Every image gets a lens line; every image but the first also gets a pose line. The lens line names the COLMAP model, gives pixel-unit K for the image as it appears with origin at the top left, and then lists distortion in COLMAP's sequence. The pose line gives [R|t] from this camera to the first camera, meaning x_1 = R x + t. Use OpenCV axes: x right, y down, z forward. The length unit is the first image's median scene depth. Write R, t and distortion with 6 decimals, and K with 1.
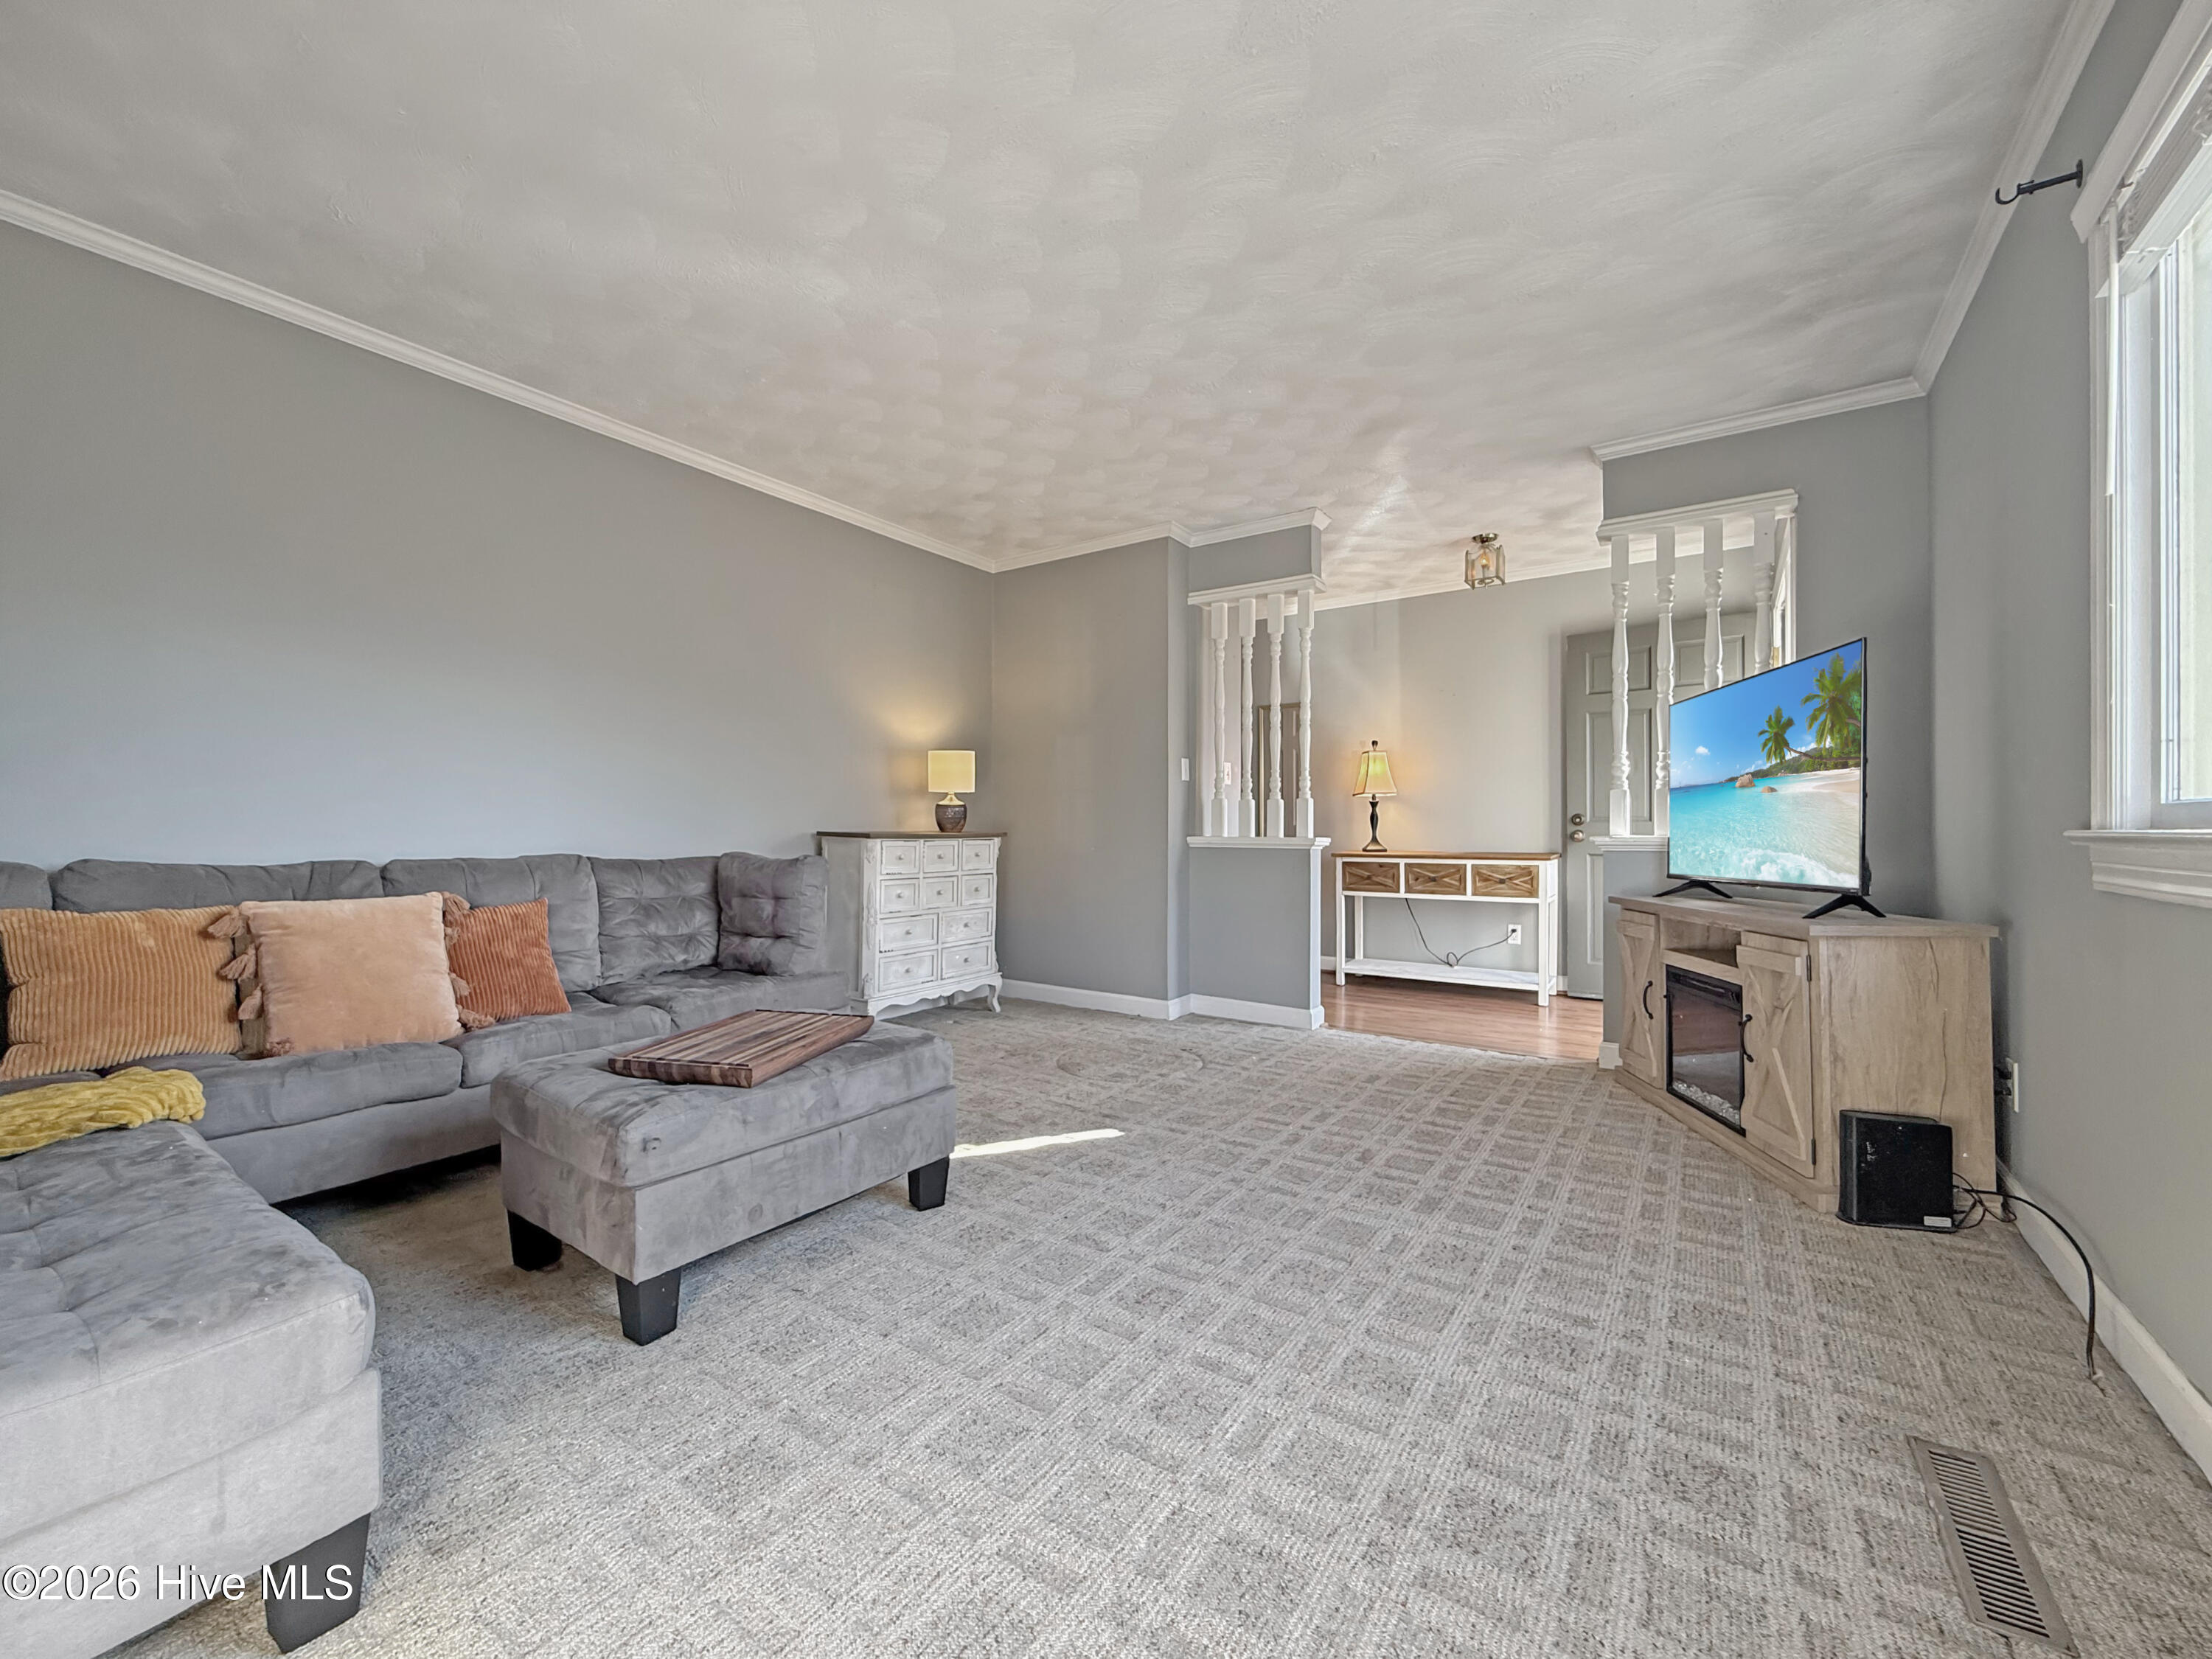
lens RADIAL K [[887.3, 0, 1106.7], [0, 887.3, 824.5], [0, 0, 1]] dist [-0.002107, 0.000051]
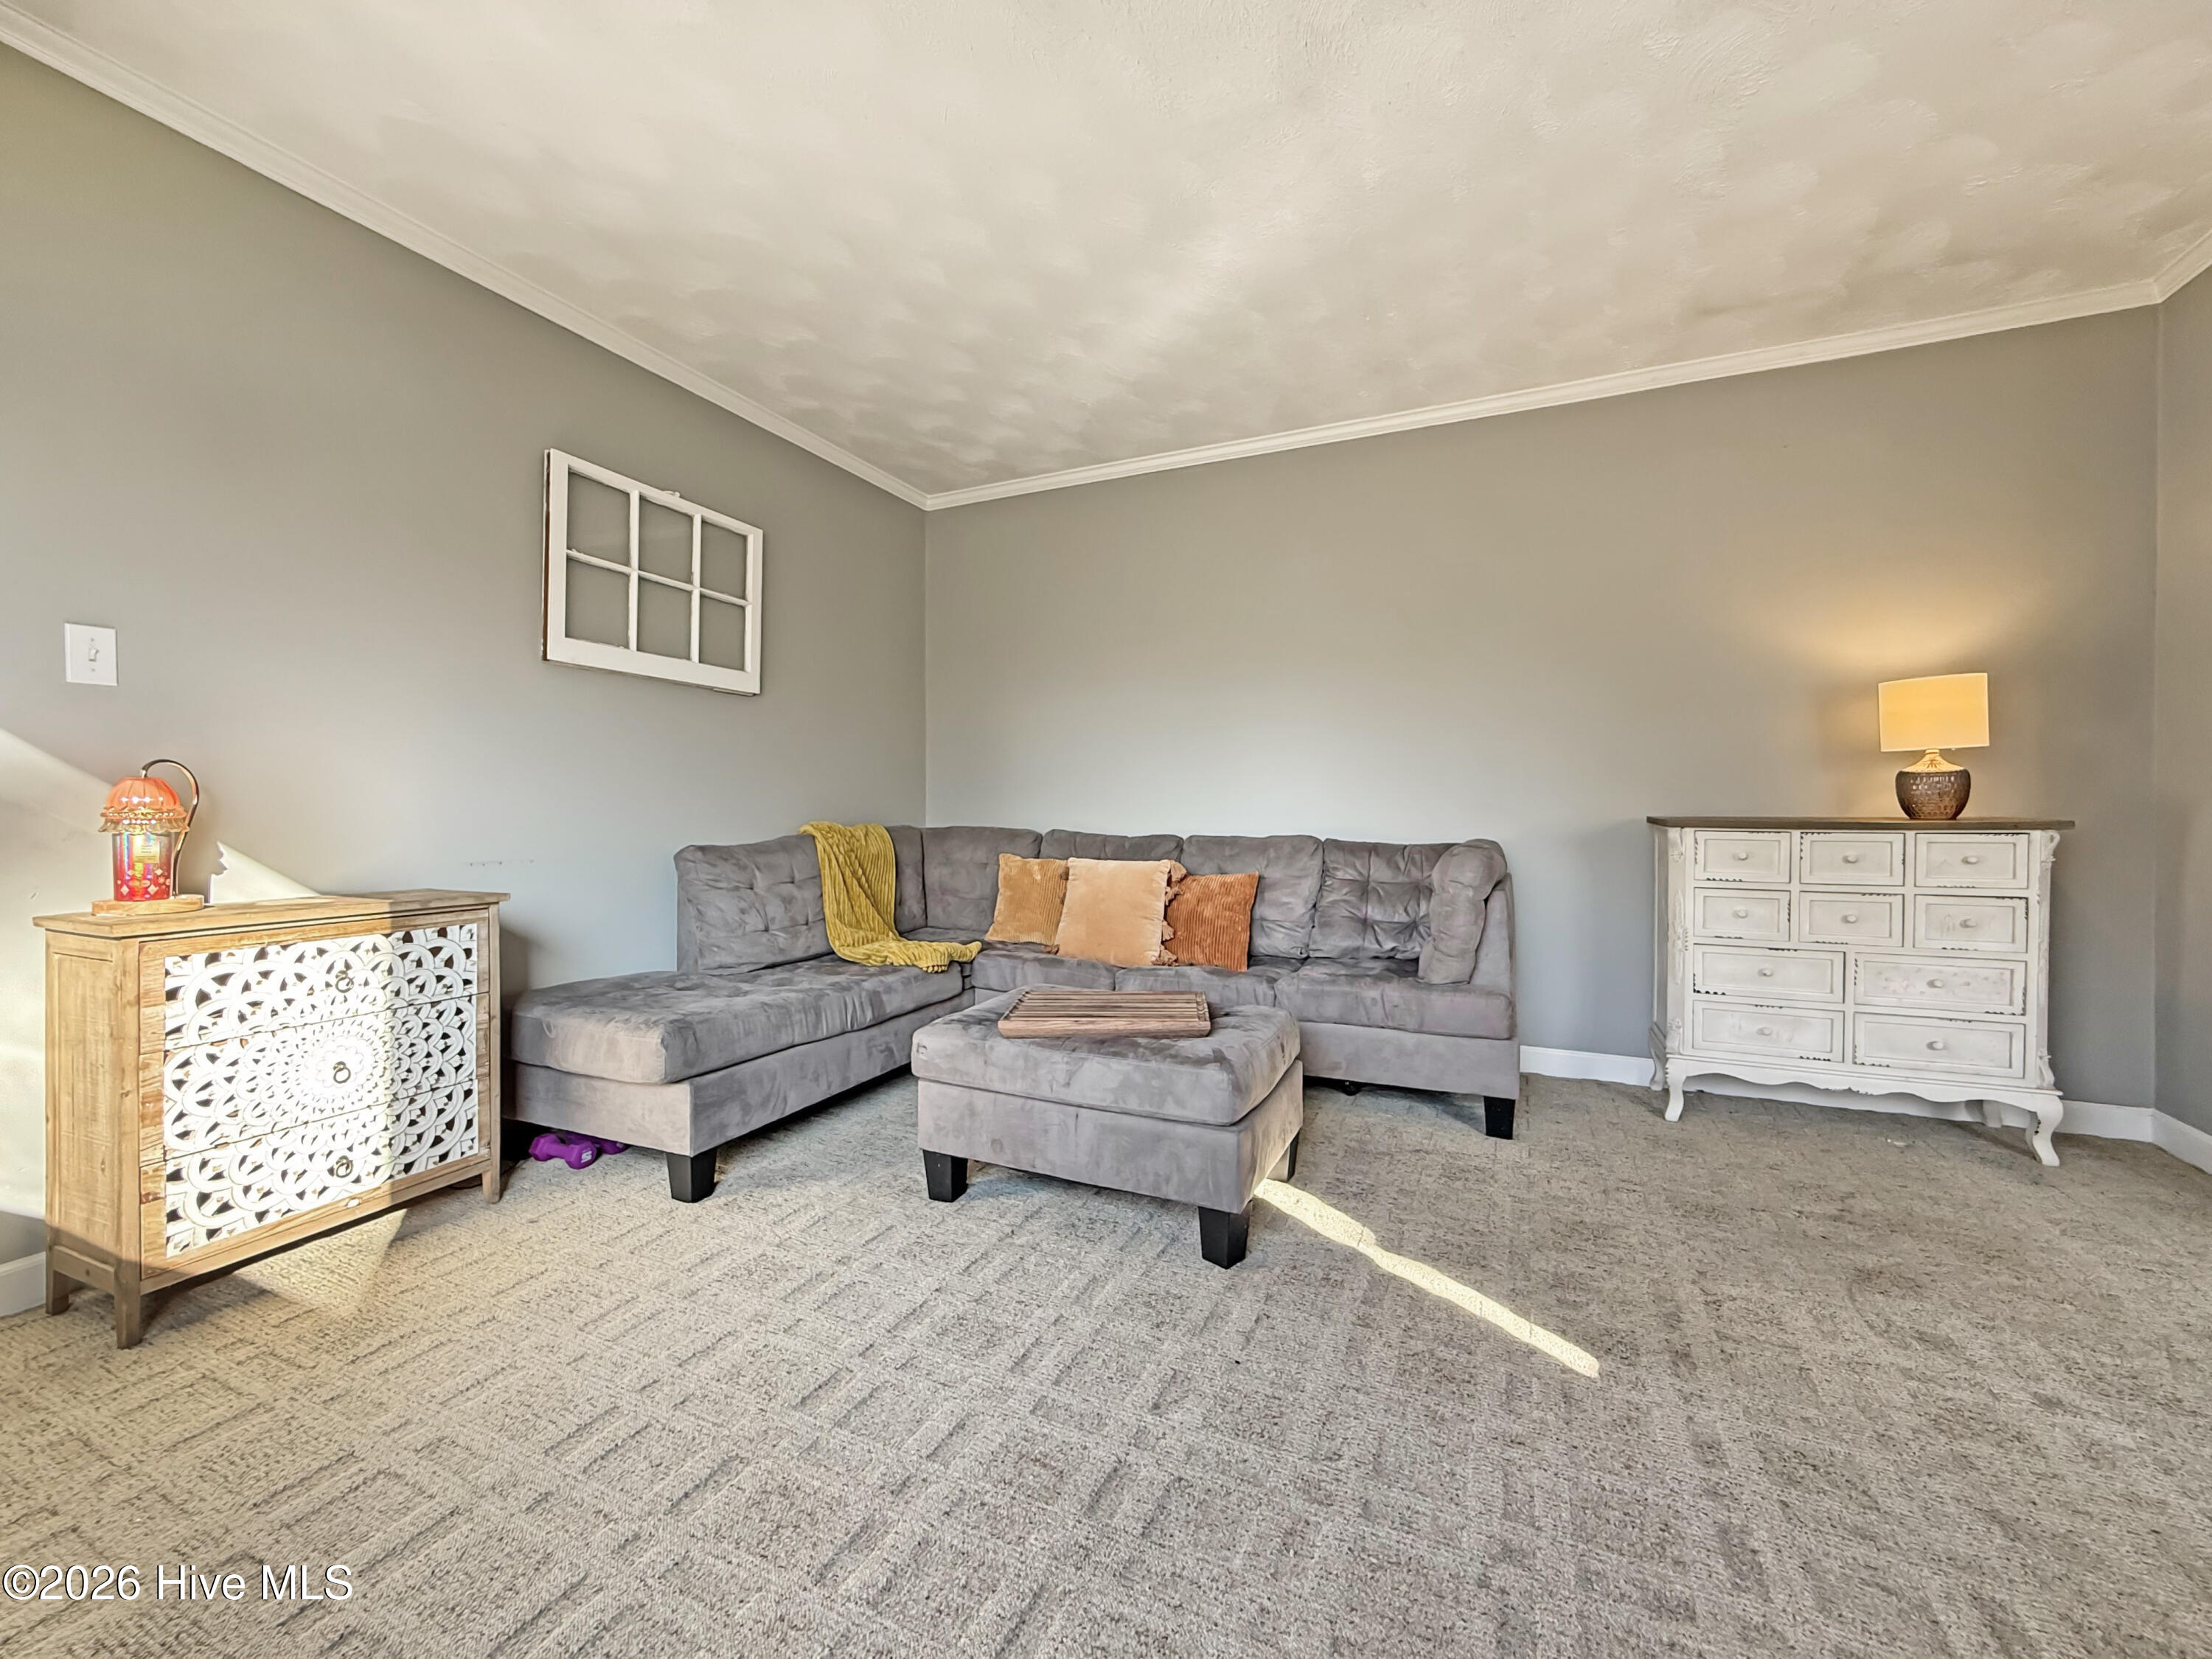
lens RADIAL K [[887.3, 0, 1090.0], [0, 887.3, 816.5], [0, 0, 1]] dist [-0.002107, 0.000051]
pose [[0.166583, 0.011056, -0.985965, 0.440723], [0.005903, 0.999908, 0.012209, -0.005108], [0.986010, -0.007854, 0.166503, 0.532146]]
